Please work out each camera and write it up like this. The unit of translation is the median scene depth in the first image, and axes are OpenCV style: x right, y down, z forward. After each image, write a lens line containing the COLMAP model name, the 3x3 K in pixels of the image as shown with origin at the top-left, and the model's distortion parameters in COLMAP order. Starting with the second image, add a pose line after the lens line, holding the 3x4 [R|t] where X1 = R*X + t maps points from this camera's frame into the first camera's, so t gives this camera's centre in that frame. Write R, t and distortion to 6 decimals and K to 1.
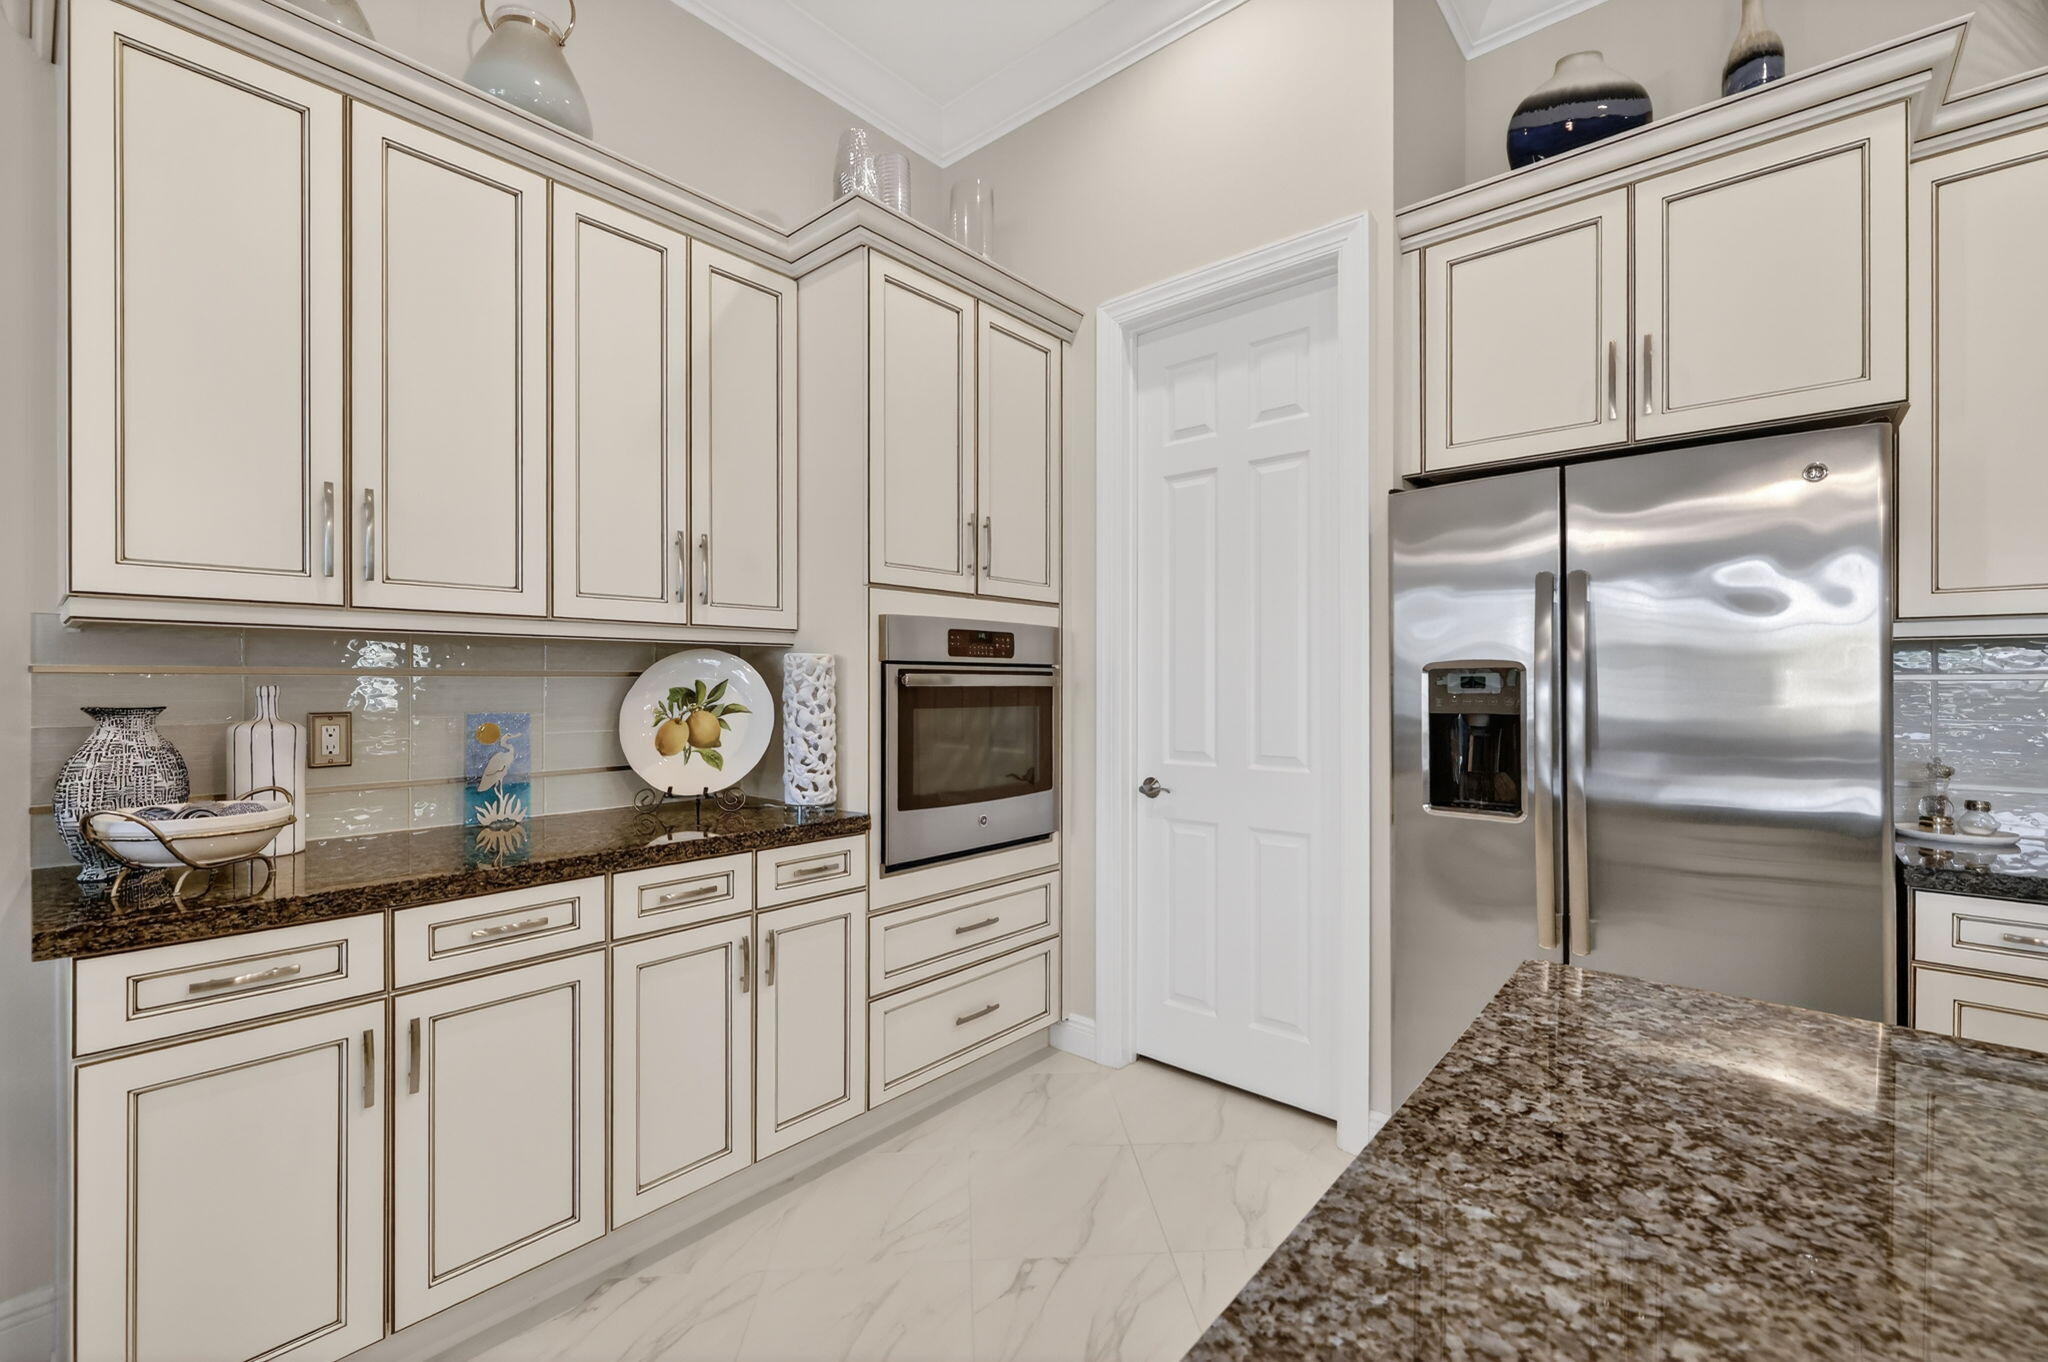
lens RADIAL K [[862.1, 0, 1018.4], [0, 862.1, 691.0], [0, 0, 1]] dist [-0.002648, -0.000235]
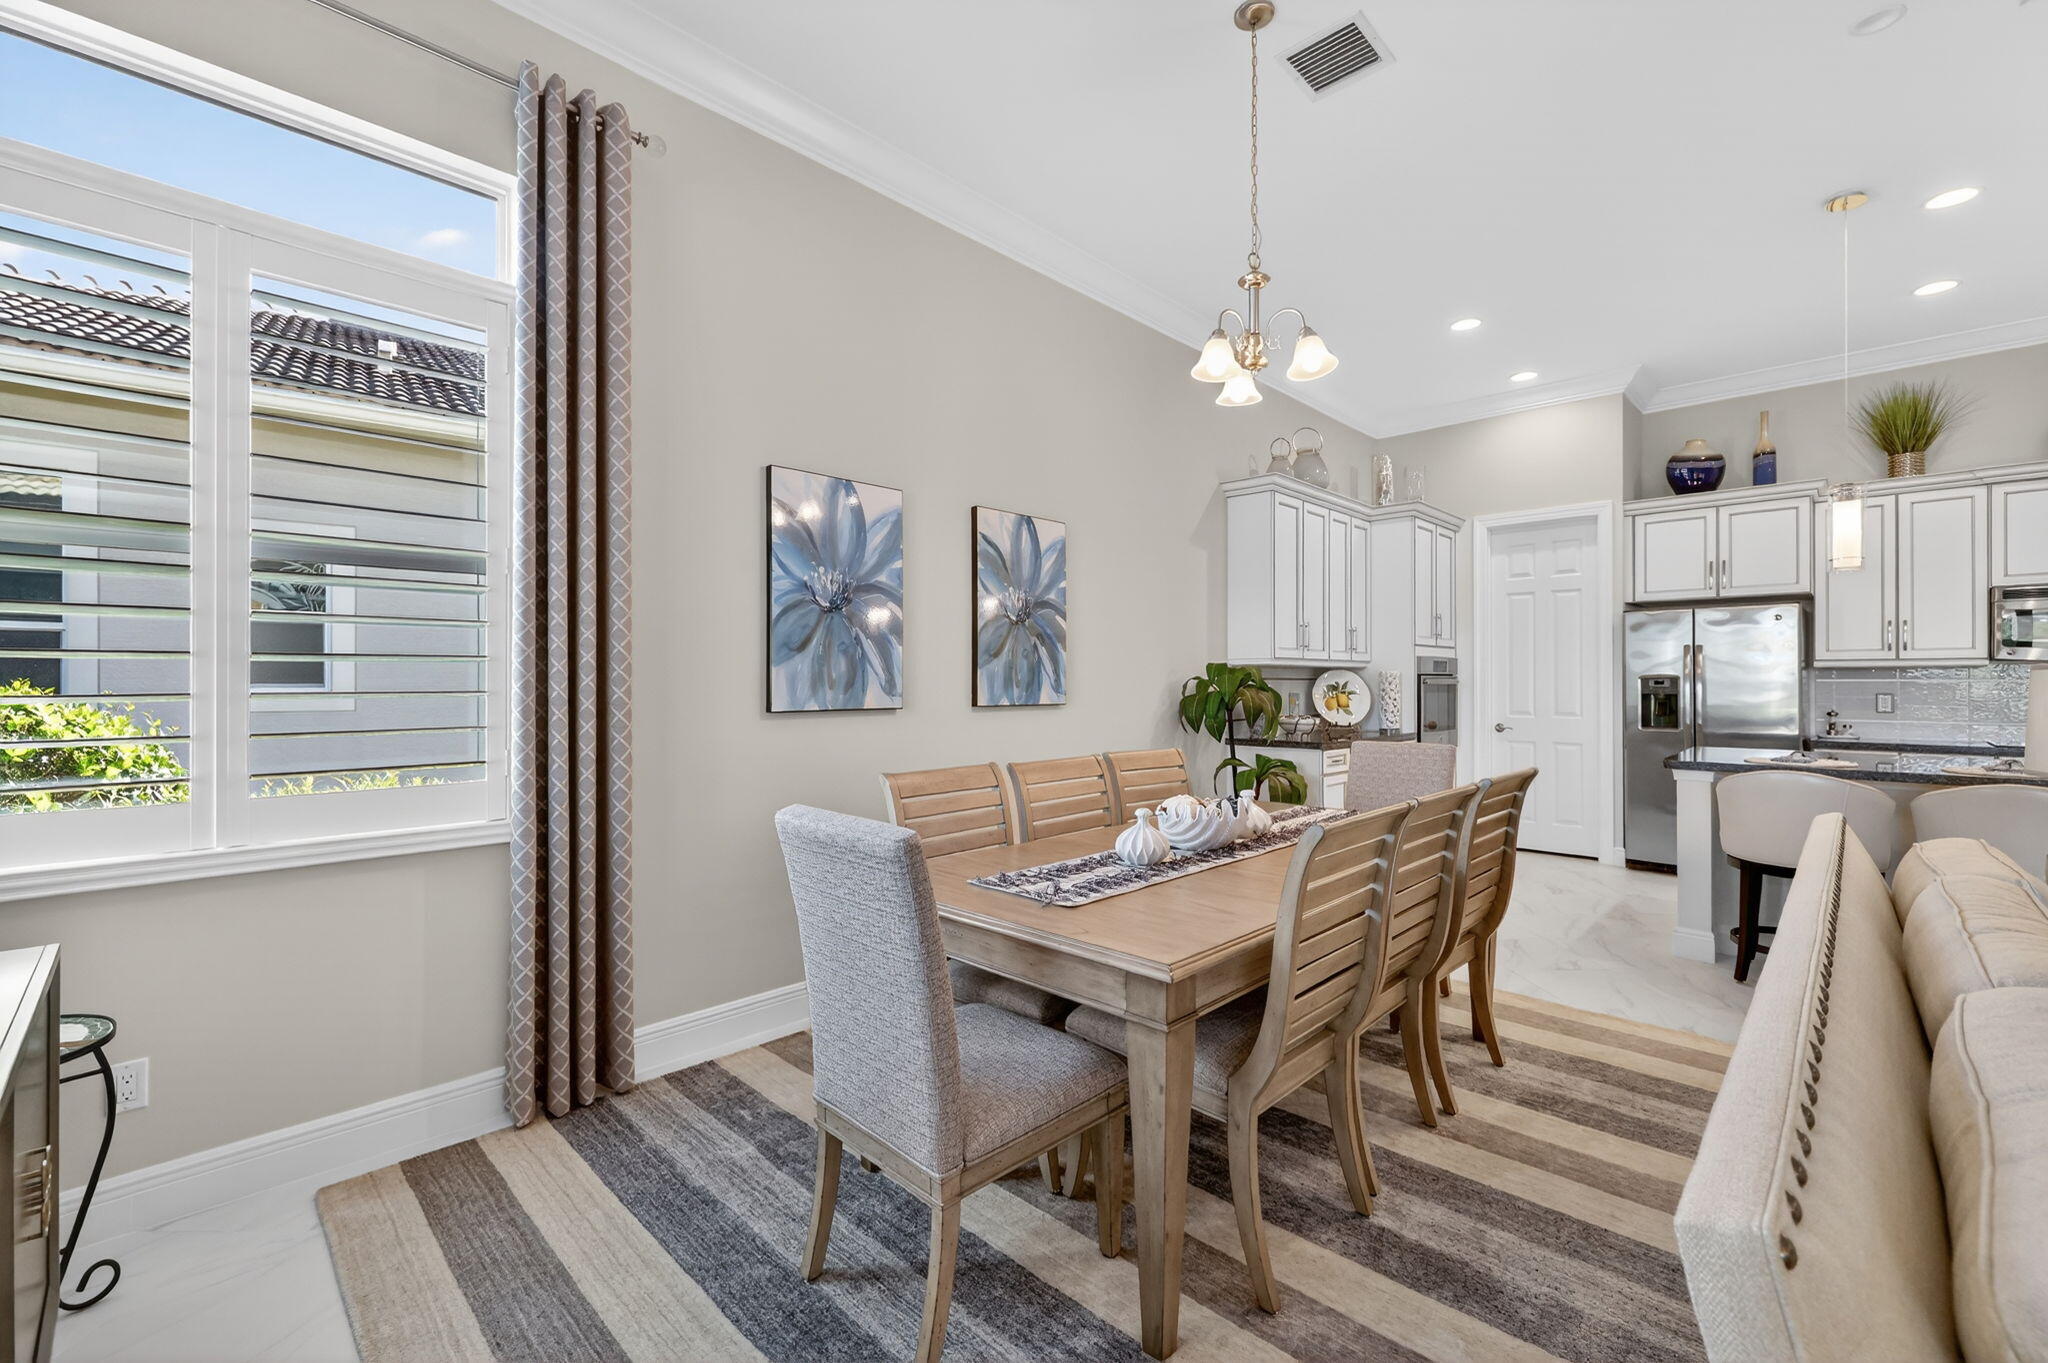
lens RADIAL K [[862.1, 0, 1026.3], [0, 862.1, 677.2], [0, 0, 1]] dist [-0.002648, -0.000235]
pose [[0.998626, 0.000932, -0.052390, -1.209249], [-0.001757, 0.999875, -0.015708, 0.017923], [0.052369, 0.015778, 0.998503, -1.661946]]
